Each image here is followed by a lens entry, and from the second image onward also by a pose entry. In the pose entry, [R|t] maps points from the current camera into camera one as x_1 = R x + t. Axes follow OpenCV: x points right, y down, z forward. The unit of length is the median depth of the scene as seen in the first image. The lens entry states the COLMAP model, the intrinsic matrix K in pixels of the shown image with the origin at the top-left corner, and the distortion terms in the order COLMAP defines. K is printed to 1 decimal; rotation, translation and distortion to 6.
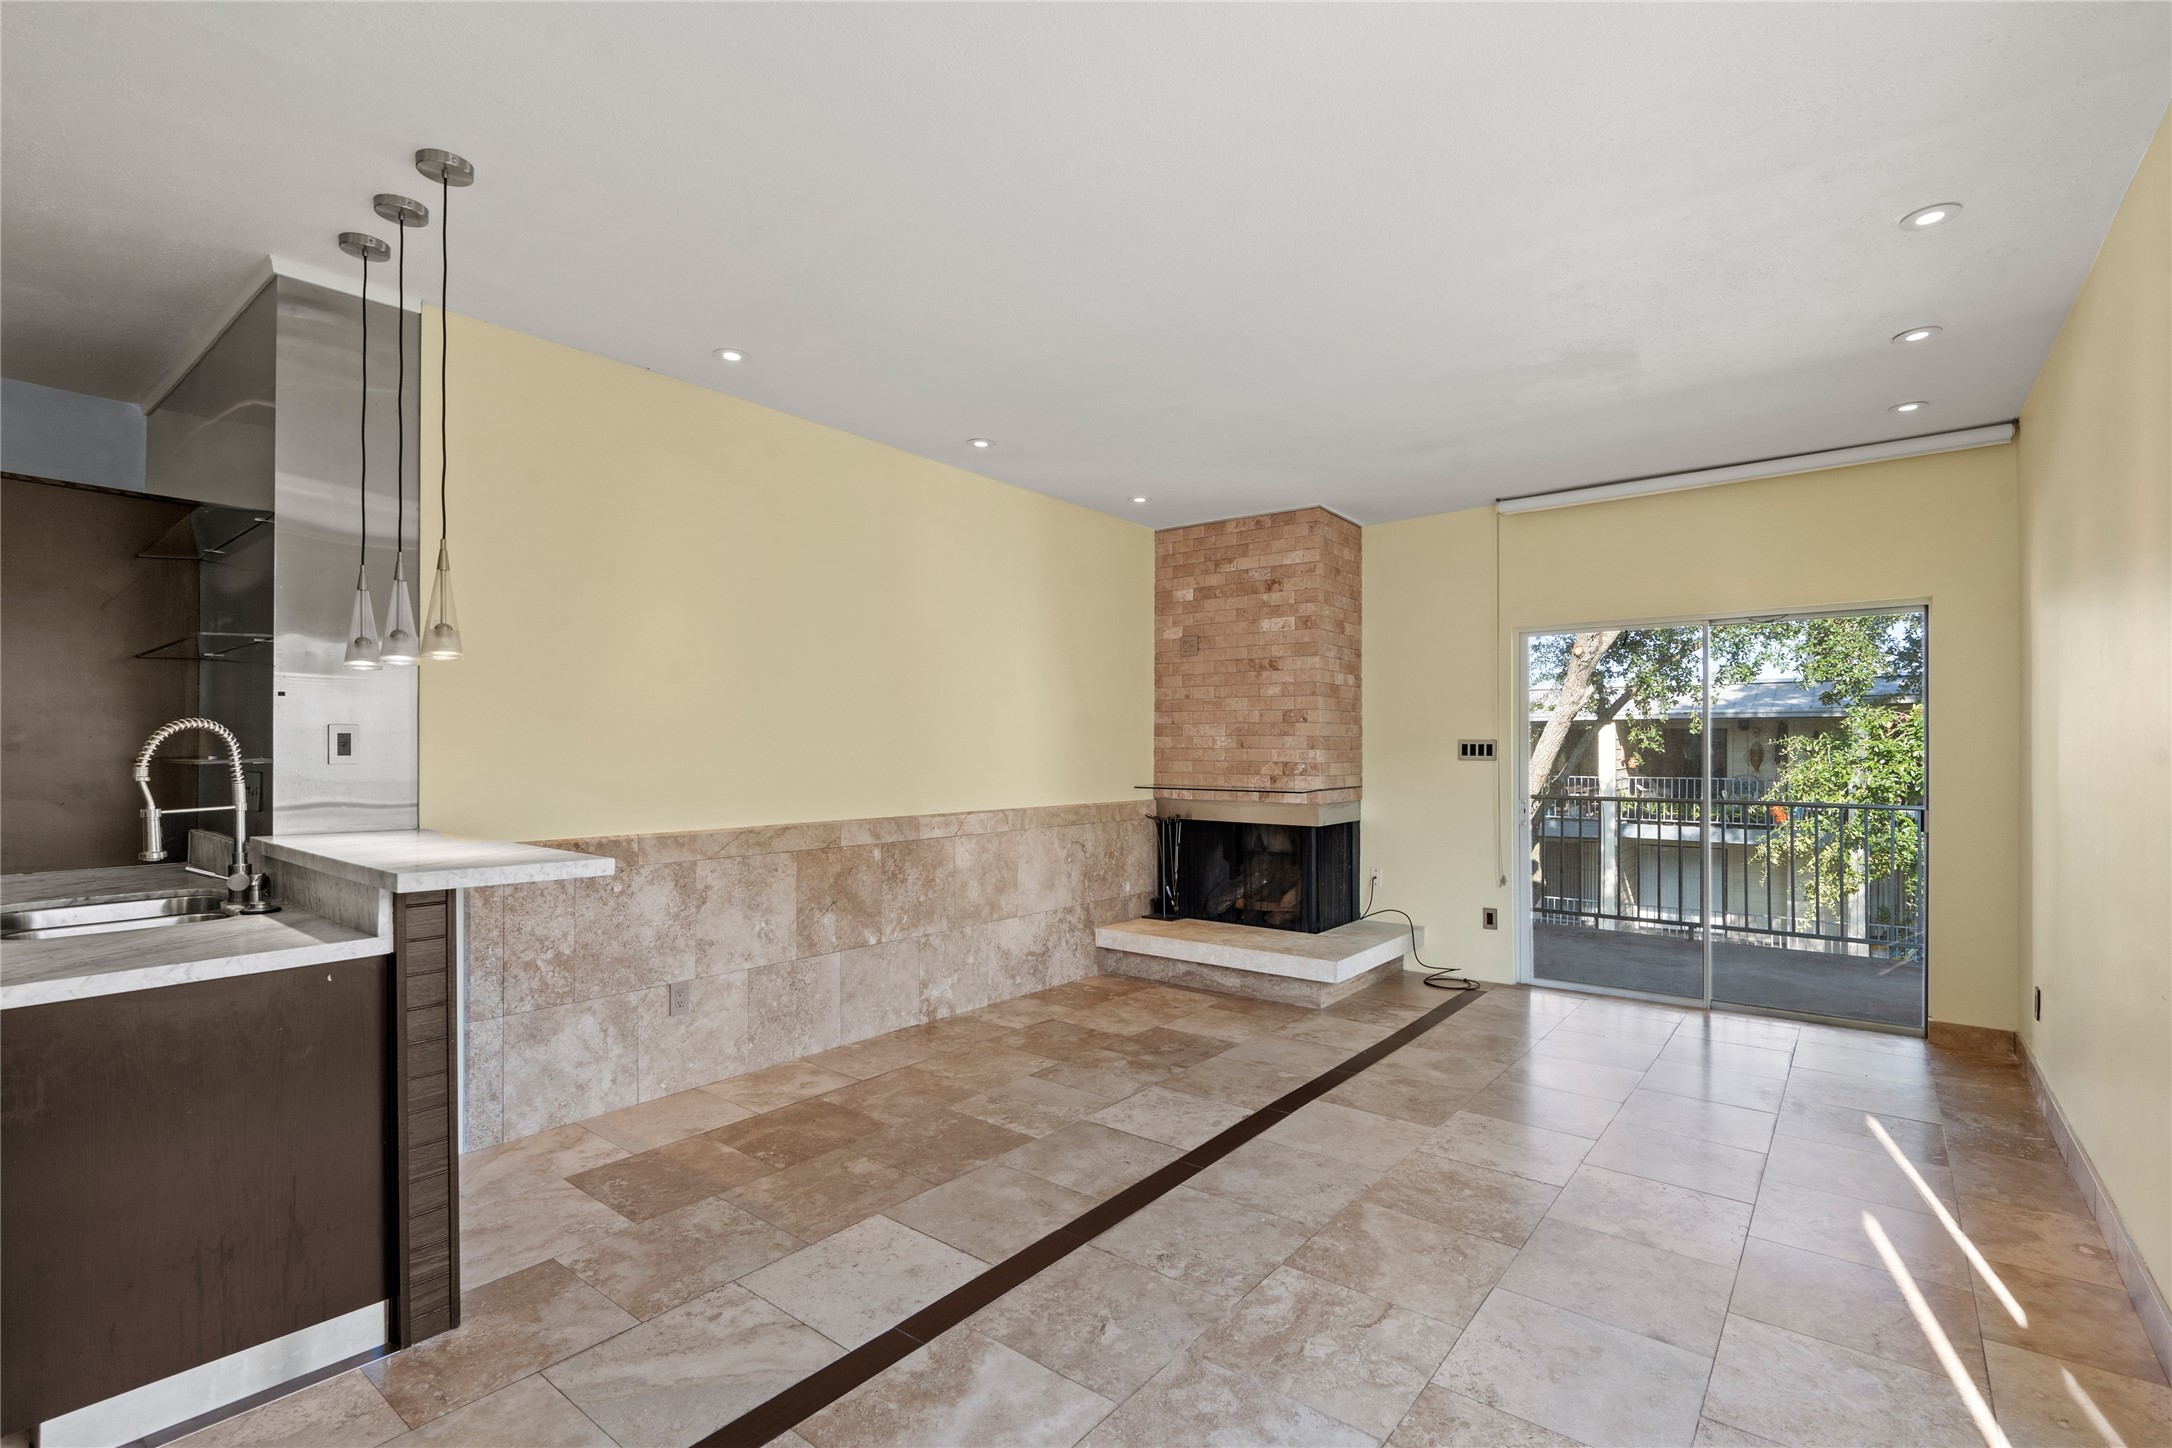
lens RADIAL K [[999.8, 0, 1082.8], [0, 999.8, 734.8], [0, 0, 1]] dist [-0.007767, 0.002144]
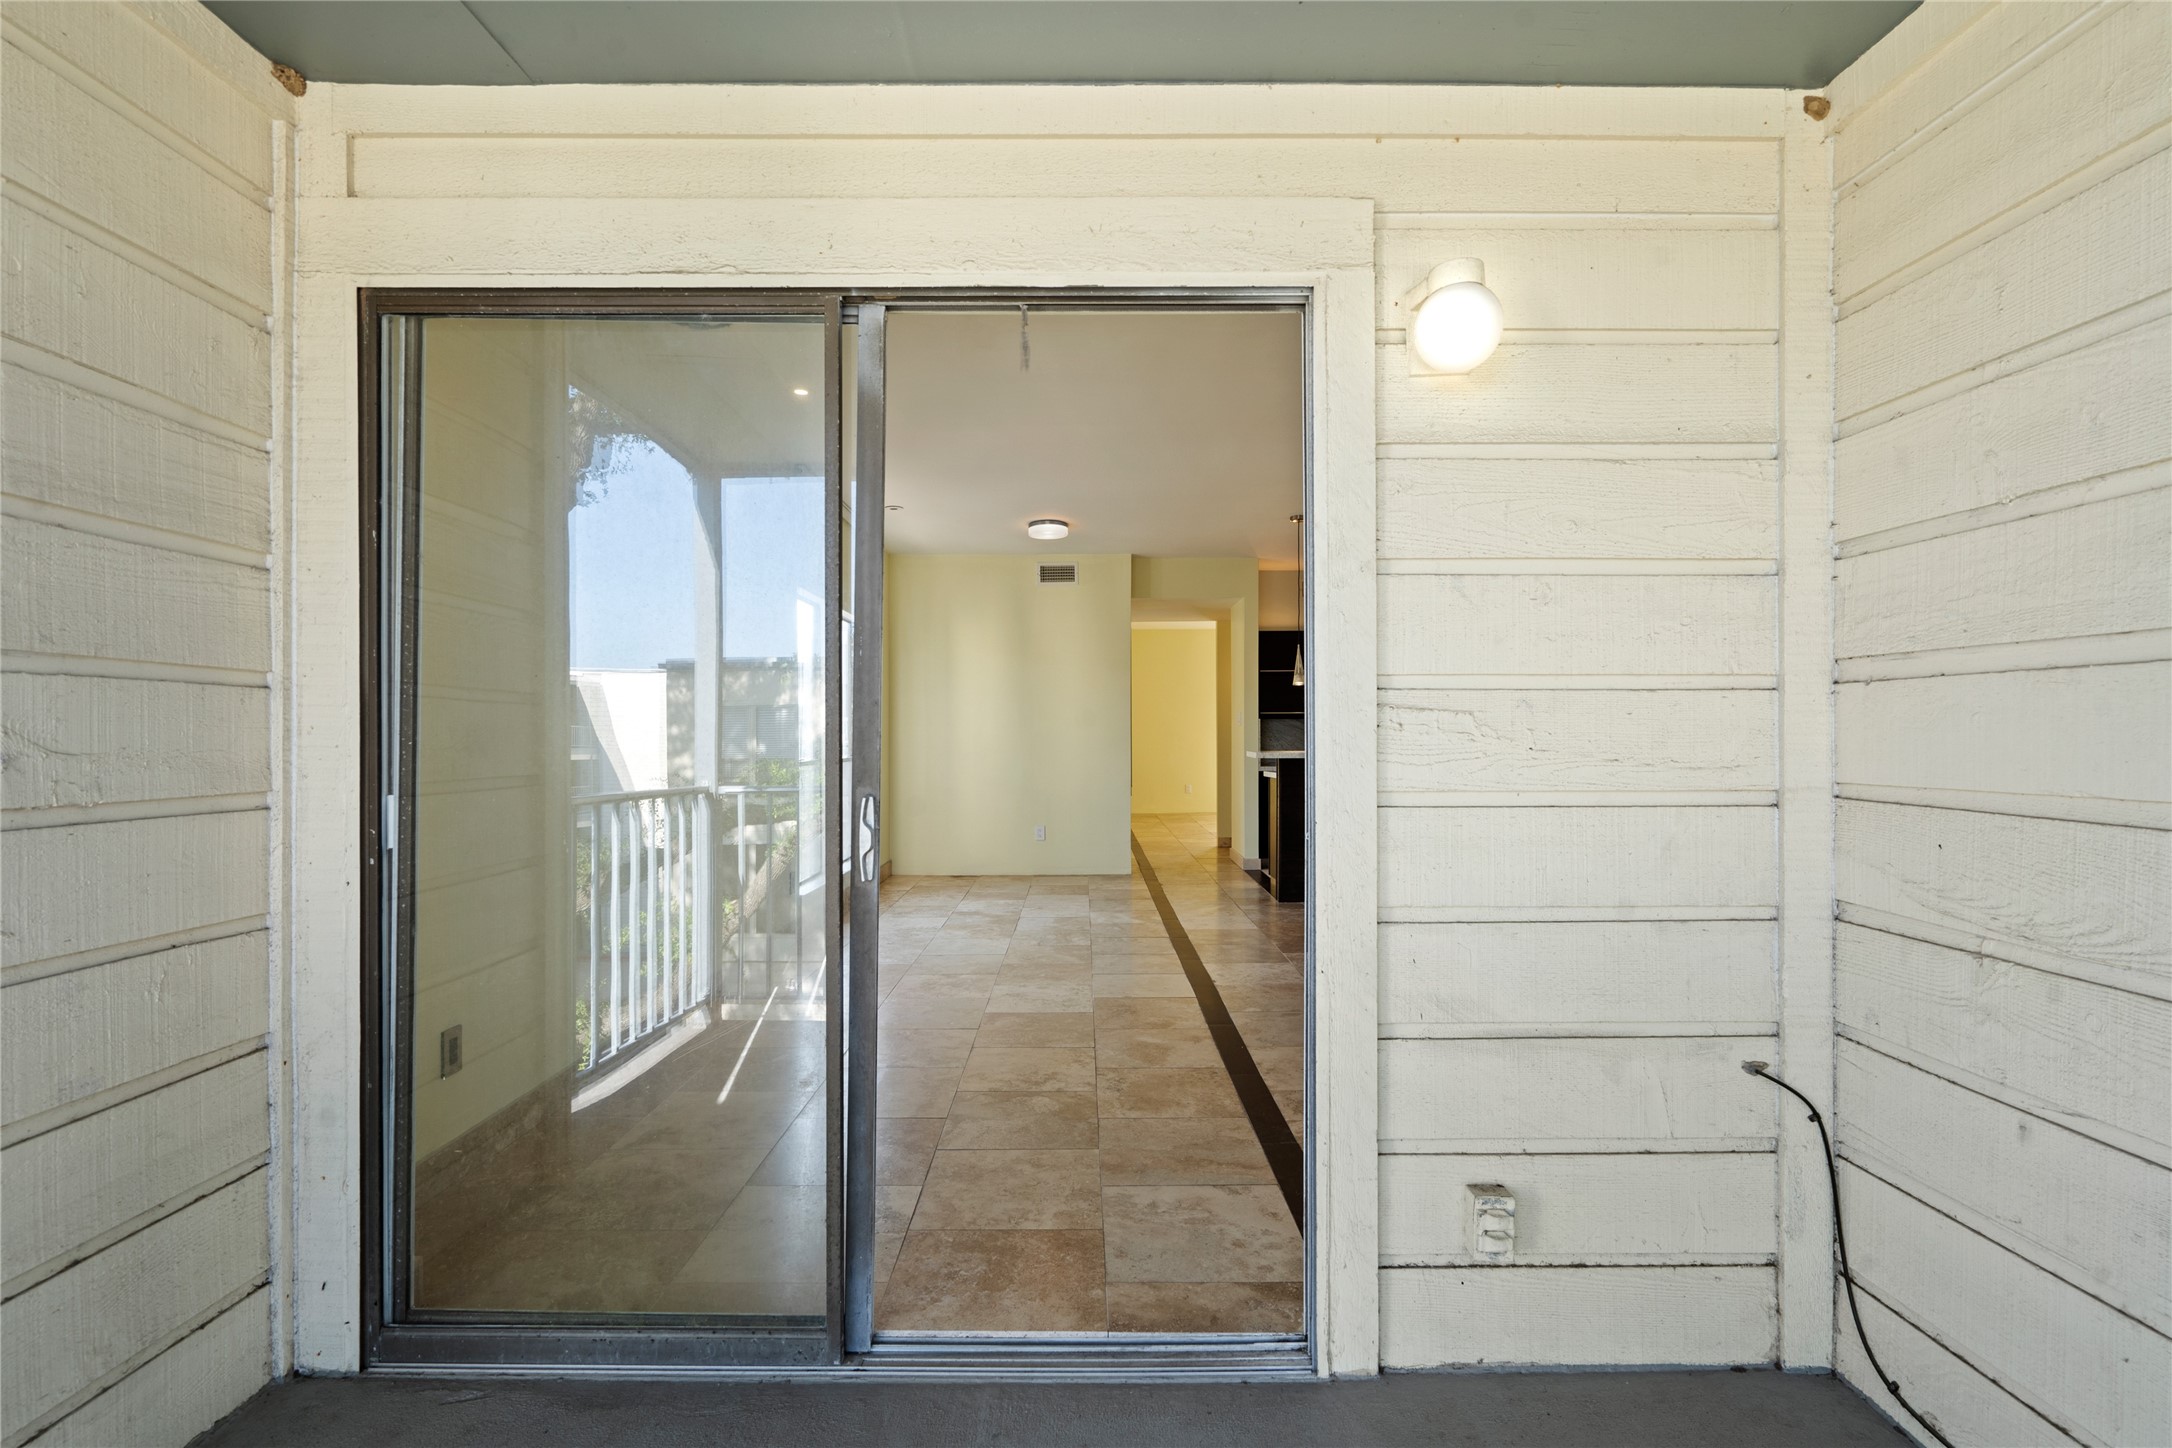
lens RADIAL K [[999.8, 0, 1095.3], [0, 999.8, 725.0], [0, 0, 1]] dist [-0.007767, 0.002144]
pose [[-0.777092, -0.009508, -0.629315, 0.864829], [0.009115, 0.999611, -0.026358, 0.059630], [0.629321, -0.026219, -0.776703, 1.495071]]
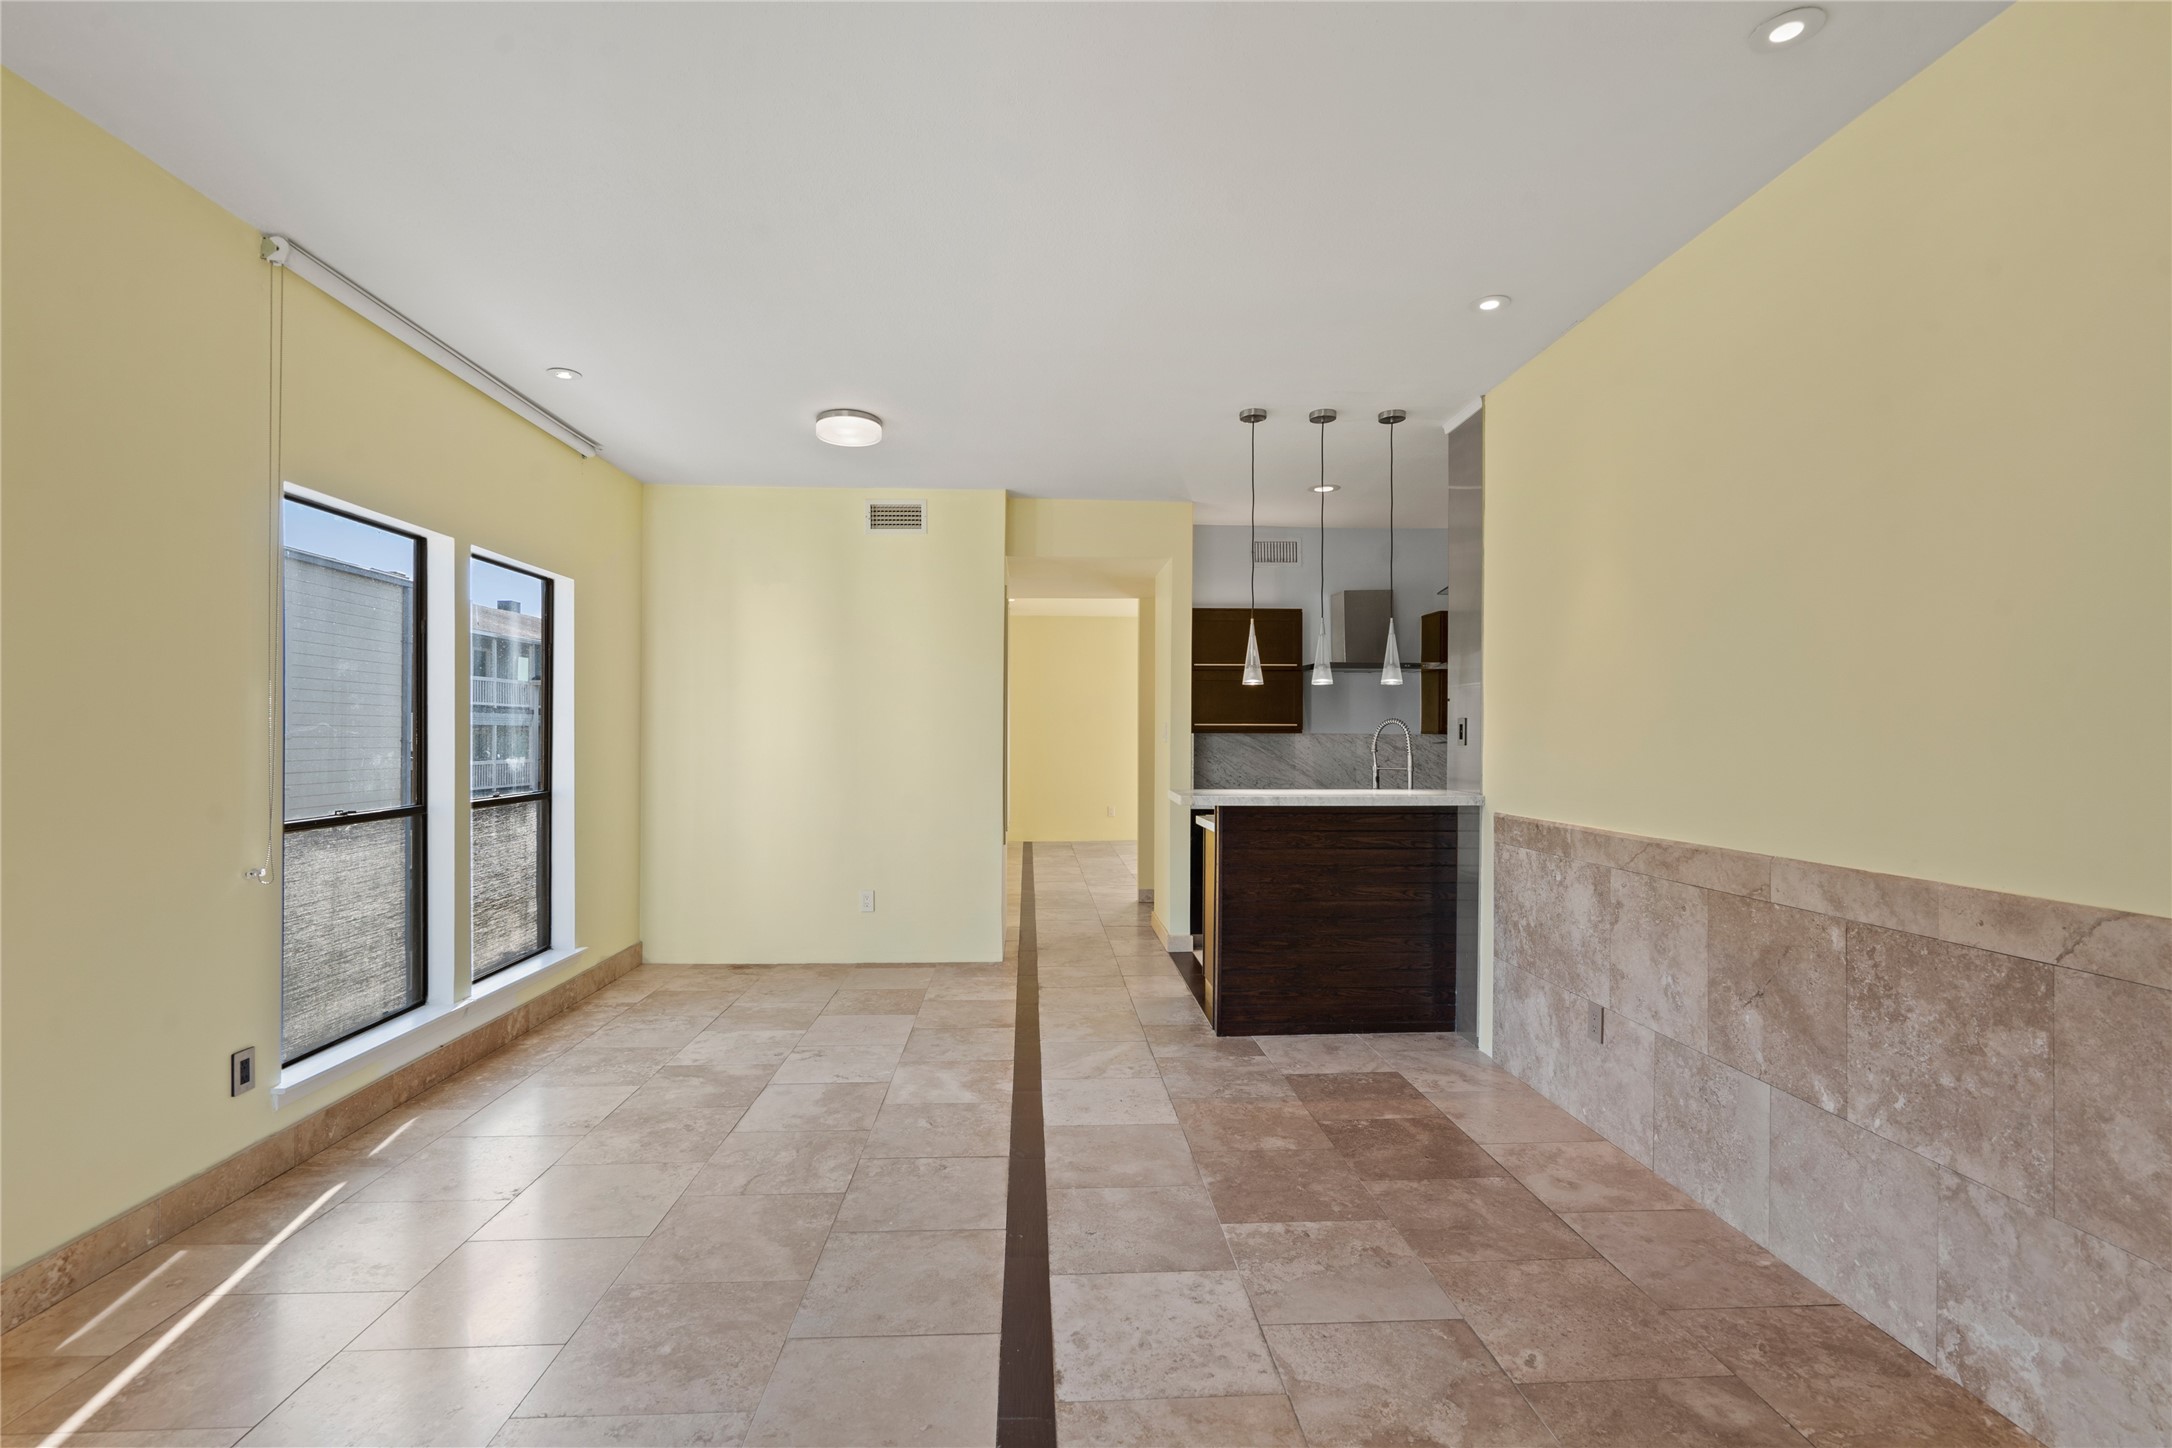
lens RADIAL K [[999.8, 0, 1083.2], [0, 999.8, 731.2], [0, 0, 1]] dist [-0.007767, 0.002144]
pose [[-0.749367, -0.011356, -0.662057, 0.407260], [0.002677, 0.999793, -0.020179, 0.023770], [0.662149, -0.016894, -0.749182, 1.107468]]
